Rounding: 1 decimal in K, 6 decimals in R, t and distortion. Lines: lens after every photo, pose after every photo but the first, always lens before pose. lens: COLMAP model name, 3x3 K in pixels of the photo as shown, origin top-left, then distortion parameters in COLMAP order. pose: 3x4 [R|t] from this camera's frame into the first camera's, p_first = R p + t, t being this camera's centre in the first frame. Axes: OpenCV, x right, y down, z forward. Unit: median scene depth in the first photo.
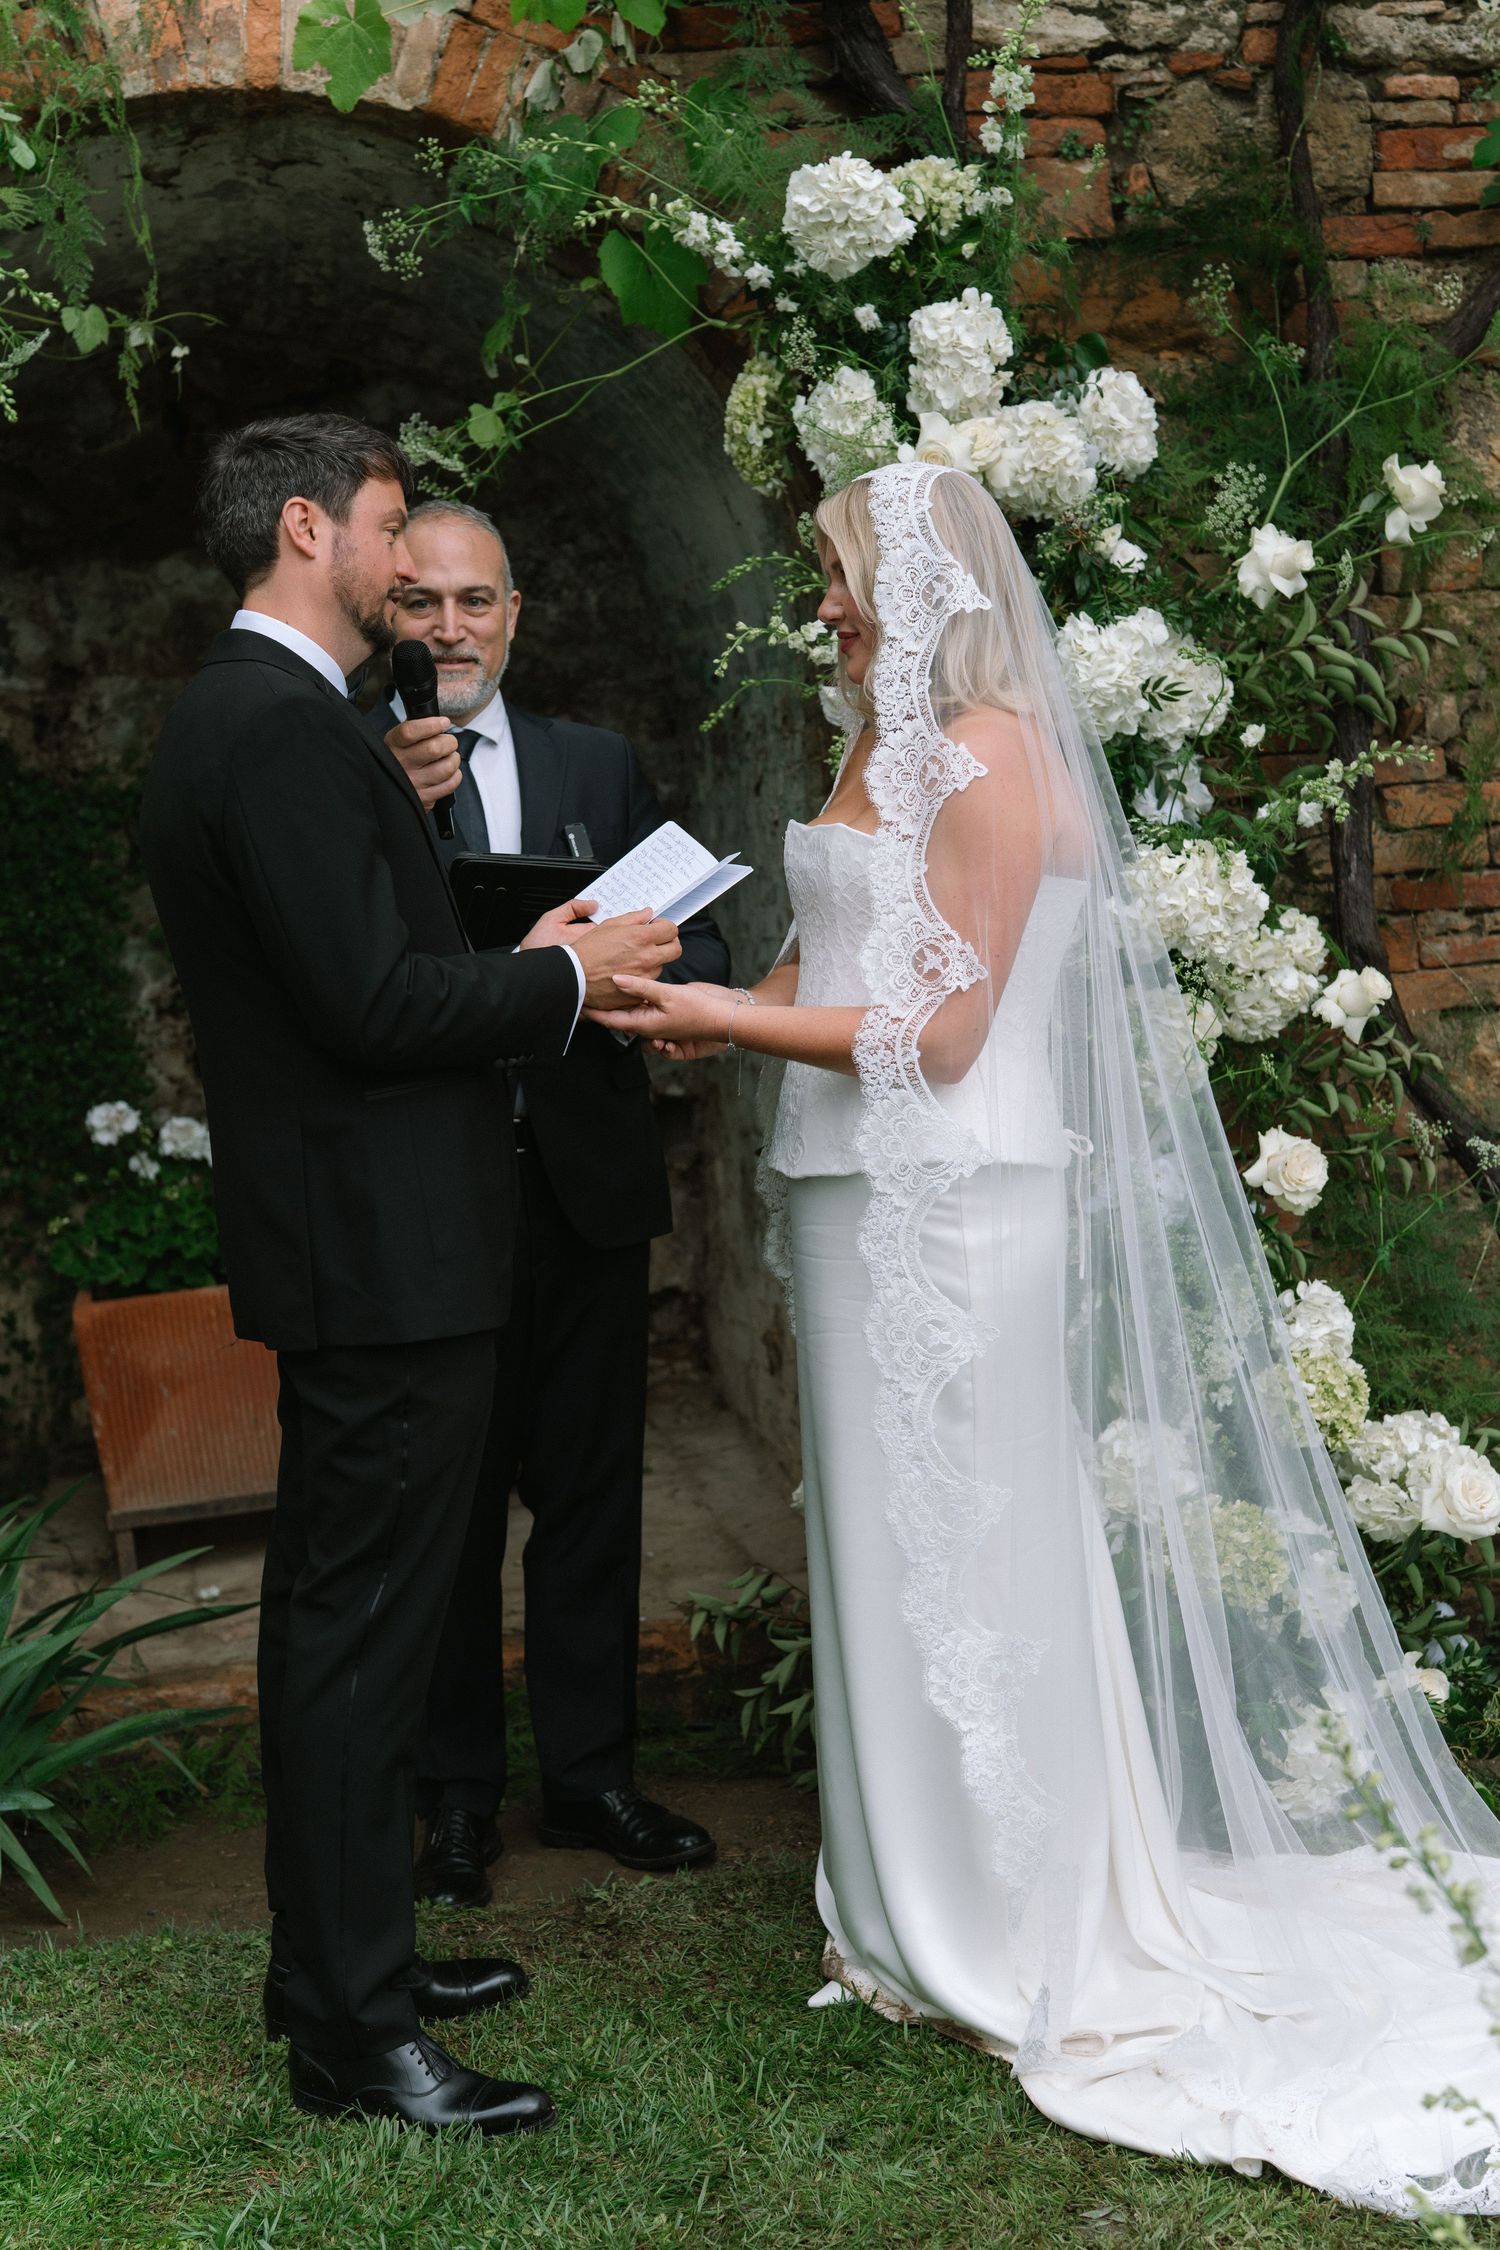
lens RADIAL K [[3232.7, 0, 750.0], [0, 3232.7, 1125.0], [0, 0, 1]] dist [0.014846, 0.050348]
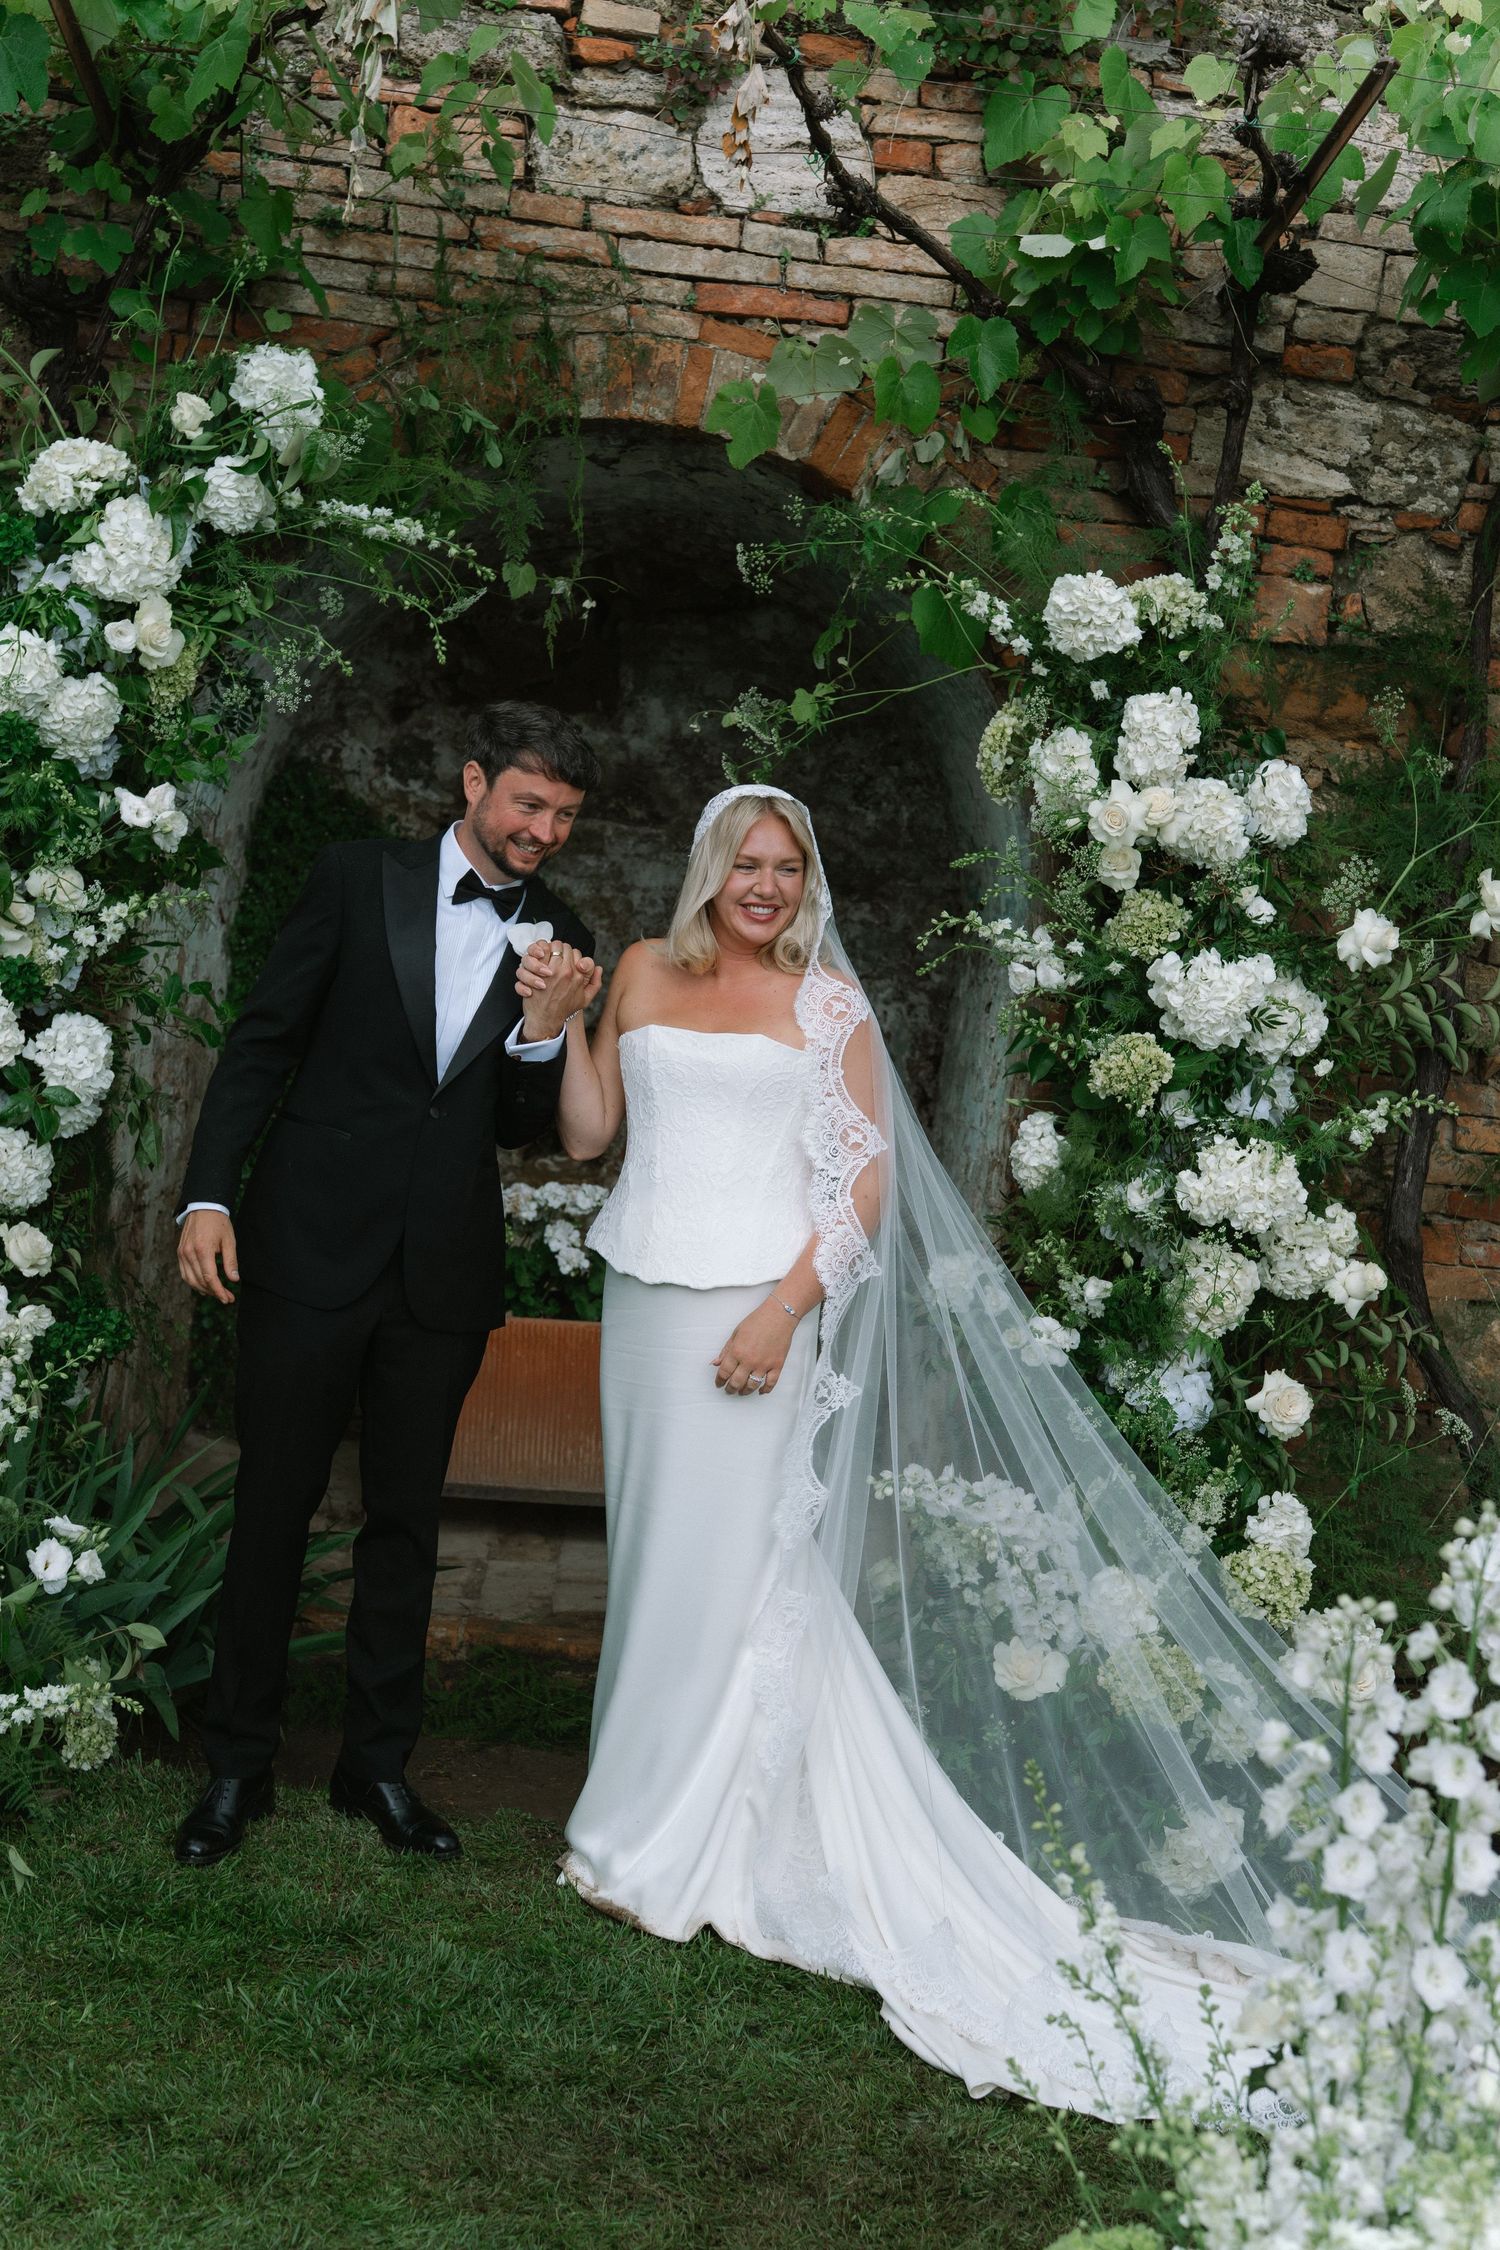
lens RADIAL K [[3232.7, 0, 750.0], [0, 3232.7, 1125.0], [0, 0, 1]] dist [0.014846, 0.050348]
pose [[0.974183, 0.194991, -0.113783, 0.081171], [-0.197205, 0.980326, -0.008434, -0.040698], [0.109900, 0.030654, 0.993470, -0.293905]]
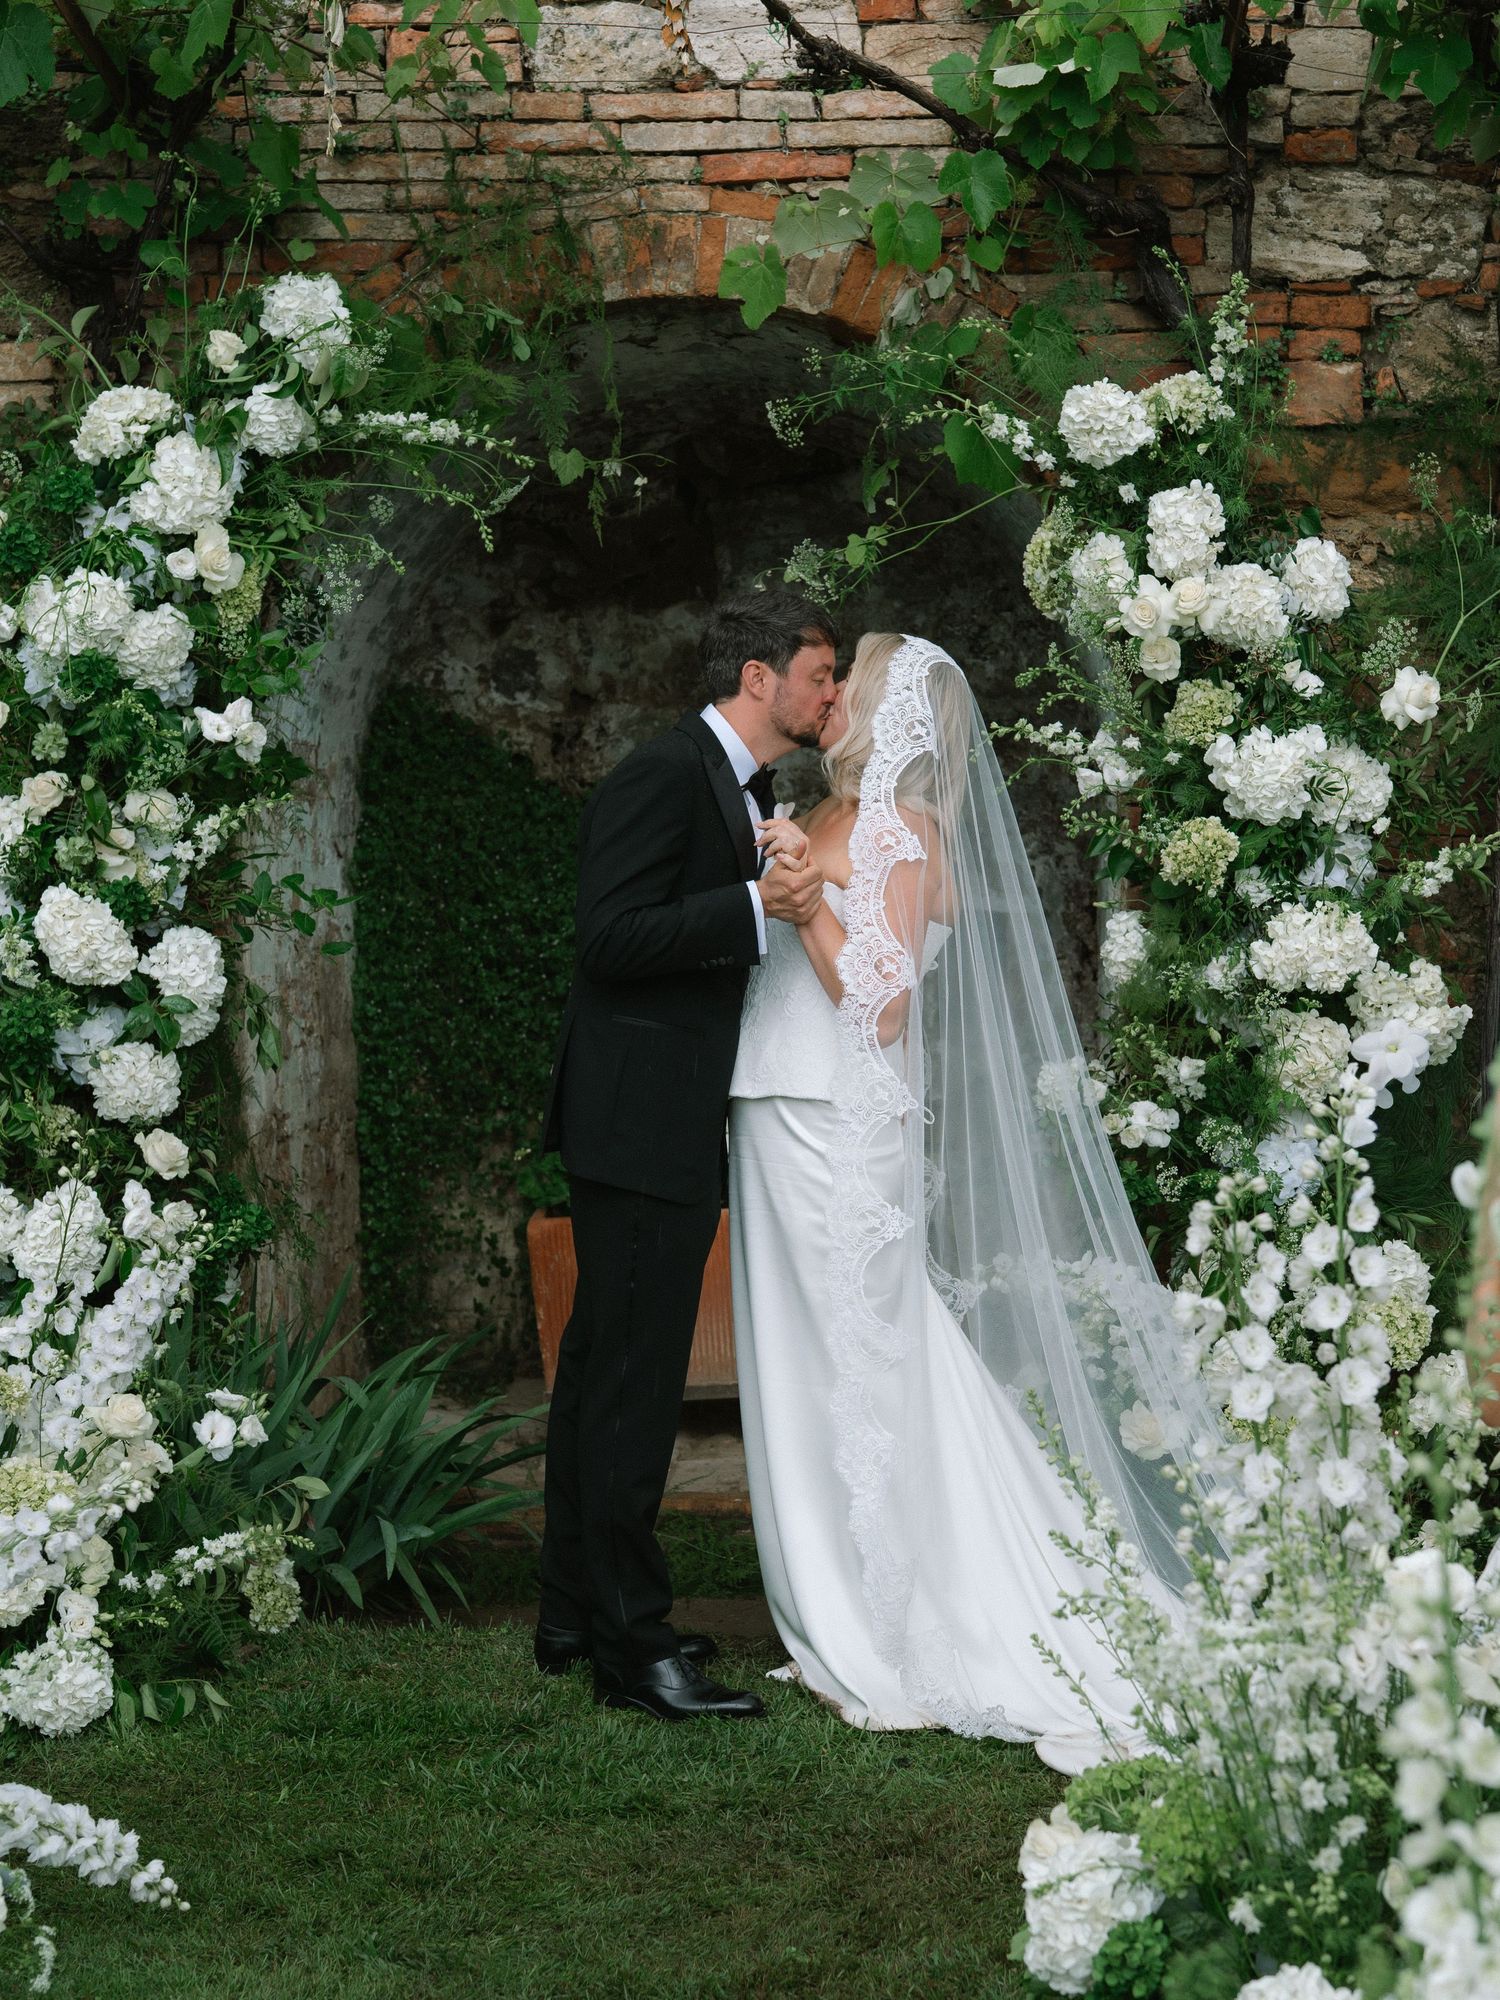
lens RADIAL K [[4025.0, 0, 818.4], [0, 4025.0, 1011.1], [0, 0, 1]] dist [0.029008, 0.026714]
pose [[0.979620, 0.067171, -0.189295, 0.238400], [-0.075190, 0.996537, -0.035492, 0.029786], [0.186255, 0.049002, 0.981279, -0.631242]]
